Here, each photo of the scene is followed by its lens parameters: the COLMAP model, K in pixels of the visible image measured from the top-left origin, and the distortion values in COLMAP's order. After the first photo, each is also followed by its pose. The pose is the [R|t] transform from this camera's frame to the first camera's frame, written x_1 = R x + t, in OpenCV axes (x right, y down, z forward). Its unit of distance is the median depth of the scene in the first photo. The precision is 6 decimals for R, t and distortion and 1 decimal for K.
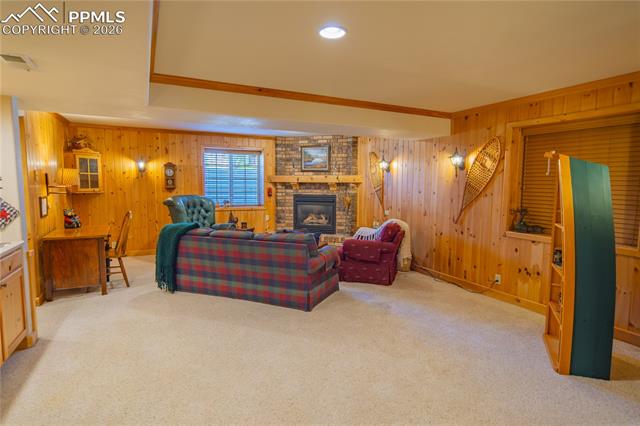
lens RADIAL K [[344.0, 0, 319.0], [0, 344.0, 213.1], [0, 0, 1]] dist [-0.005019, 0.000299]
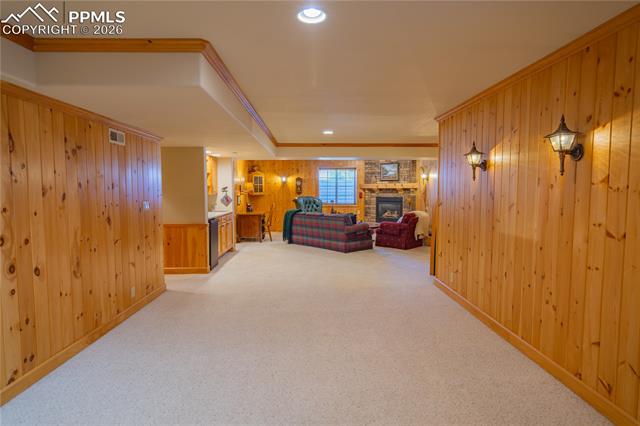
lens RADIAL K [[344.0, 0, 317.0], [0, 344.0, 211.2], [0, 0, 1]] dist [-0.005019, 0.000299]
pose [[0.903068, 0.018887, -0.429083, 0.440066], [-0.030541, 0.999328, -0.020291, 0.059605], [0.428411, 0.031429, 0.903037, -0.570443]]
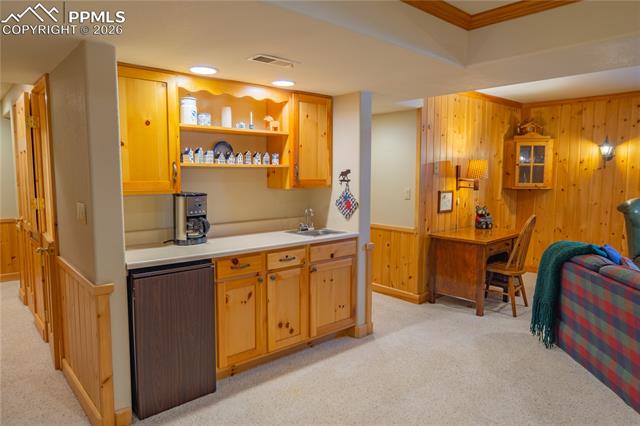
lens RADIAL K [[419.7, 0, 317.0], [0, 419.7, 213.2], [0, 0, 1]] dist [-0.008766, -0.002670]
pose [[0.262392, 0.086911, -0.961040, 0.147774], [-0.087575, 0.993971, 0.065978, -0.023869], [0.960979, 0.066851, 0.268421, 0.273192]]
